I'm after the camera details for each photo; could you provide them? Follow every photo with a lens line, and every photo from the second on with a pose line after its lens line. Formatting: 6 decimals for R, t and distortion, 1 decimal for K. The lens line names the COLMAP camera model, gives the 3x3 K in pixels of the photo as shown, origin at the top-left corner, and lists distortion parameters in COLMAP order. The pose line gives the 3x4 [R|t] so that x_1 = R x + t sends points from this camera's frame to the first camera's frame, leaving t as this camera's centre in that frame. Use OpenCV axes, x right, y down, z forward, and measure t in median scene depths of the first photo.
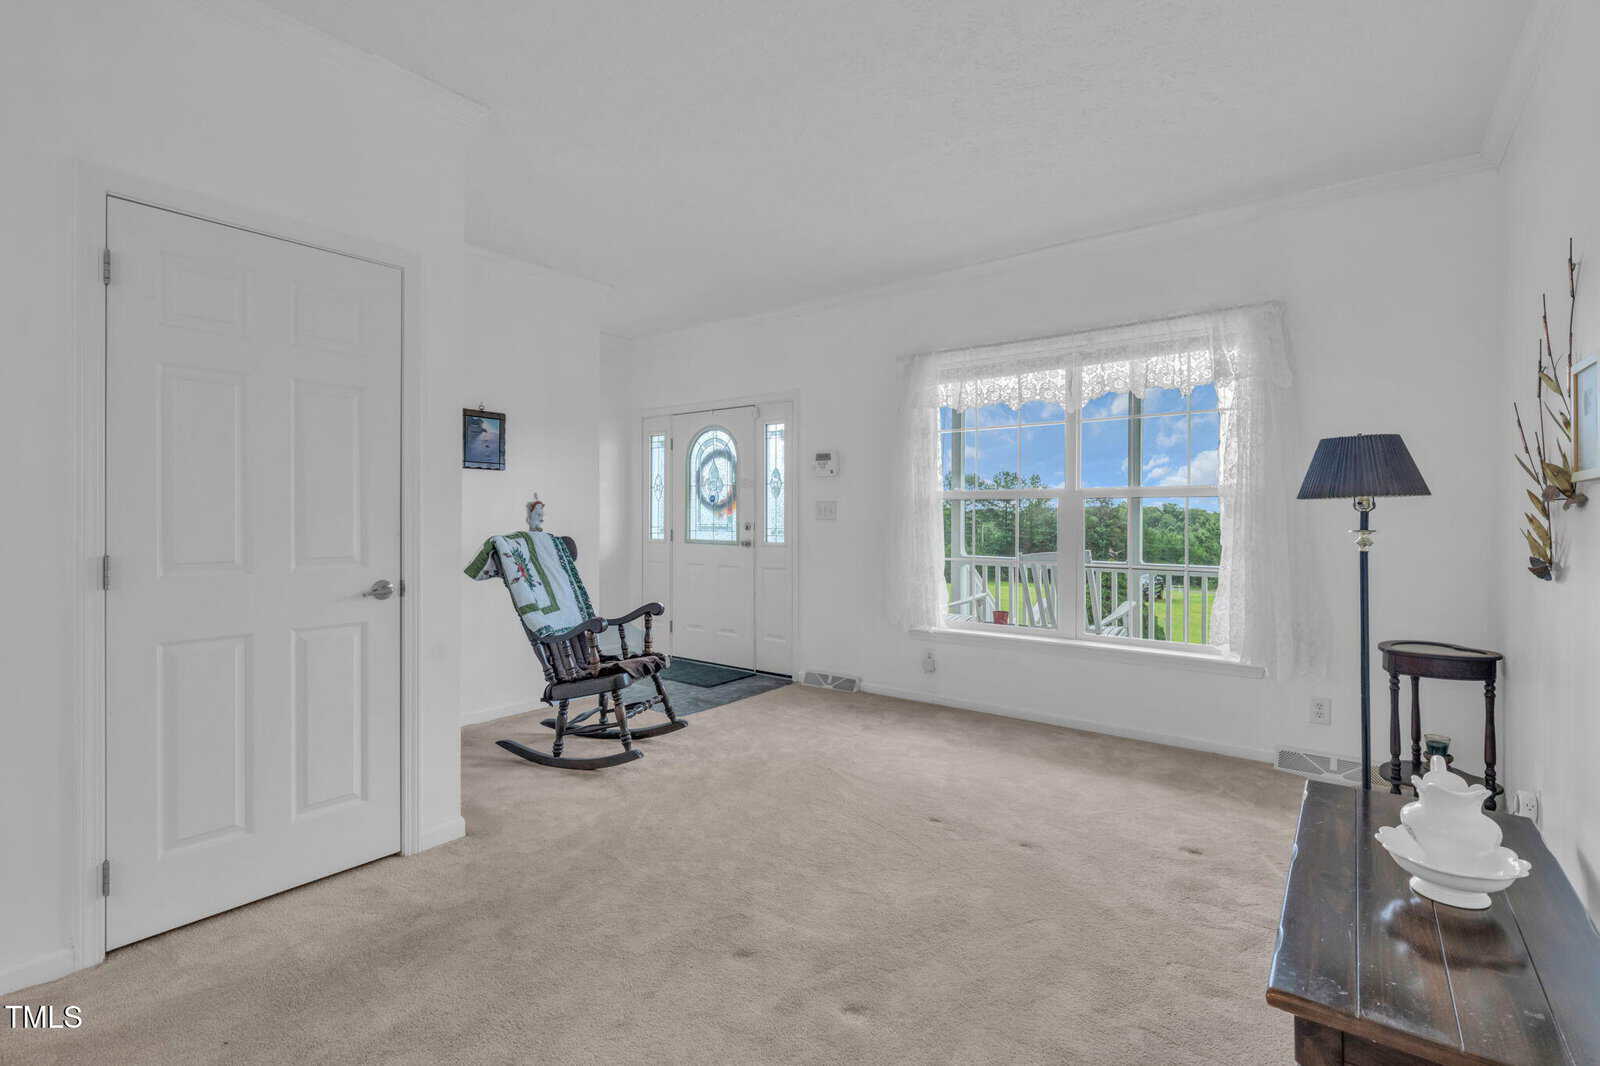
lens RADIAL K [[729.7, 0, 798.3], [0, 729.7, 525.6], [0, 0, 1]] dist [-0.002827, -0.000041]
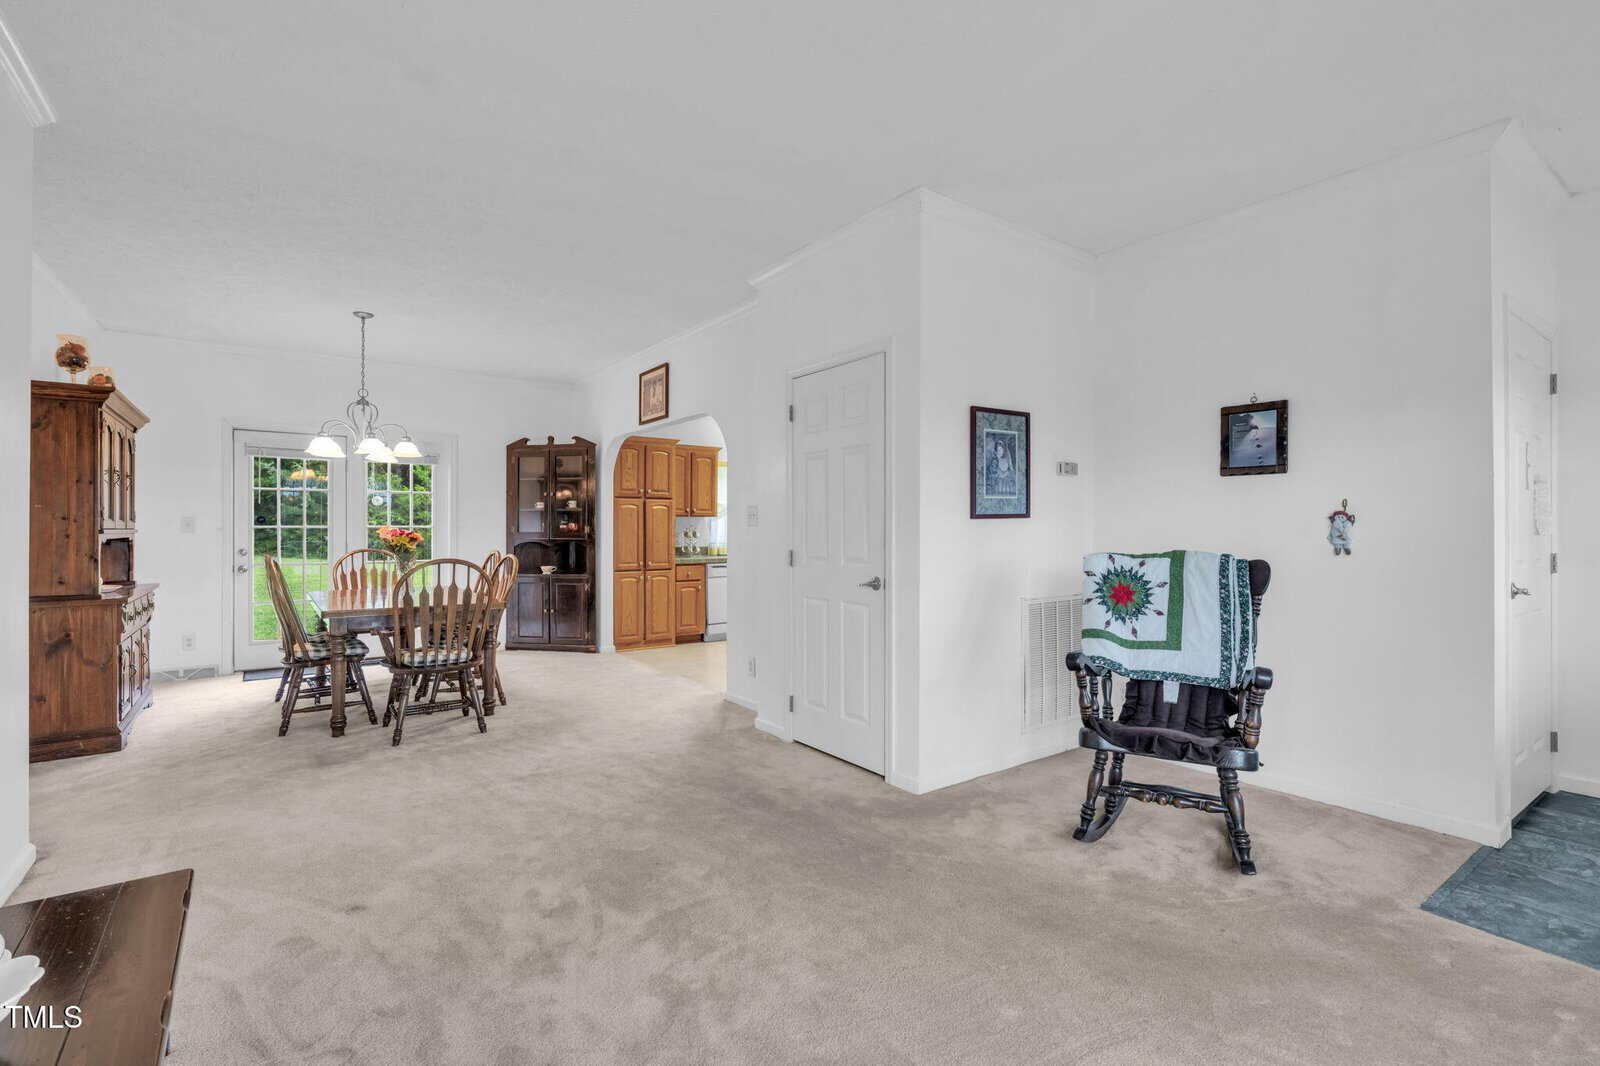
lens RADIAL K [[729.7, 0, 795.7], [0, 729.7, 526.9], [0, 0, 1]] dist [-0.002827, -0.000041]
pose [[-0.284528, -0.007721, -0.958637, 0.507405], [-0.013027, 0.999906, -0.004187, -0.008673], [0.958579, 0.011296, -0.284602, 0.755404]]
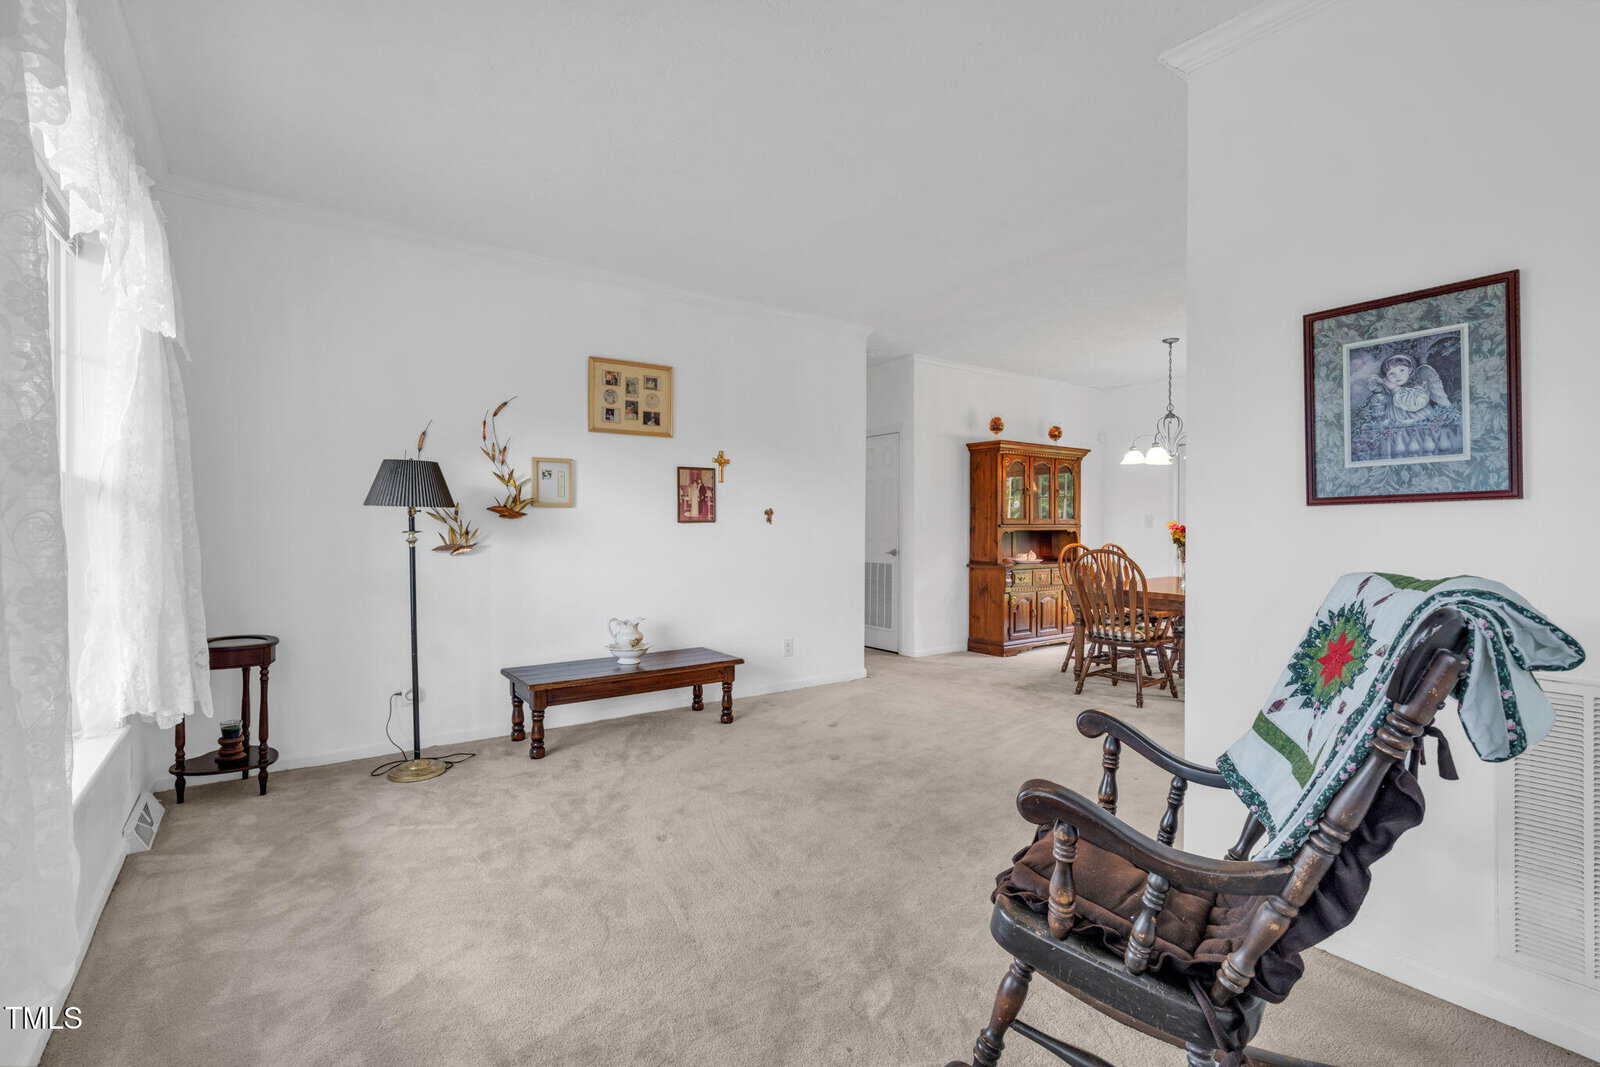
lens RADIAL K [[729.7, 0, 797.4], [0, 729.7, 526.8], [0, 0, 1]] dist [-0.002827, -0.000041]
pose [[-0.961598, -0.008726, 0.274323, -0.149715], [-0.004564, 0.999865, 0.015807, -0.015503], [-0.274424, 0.013948, -0.961508, 1.280681]]
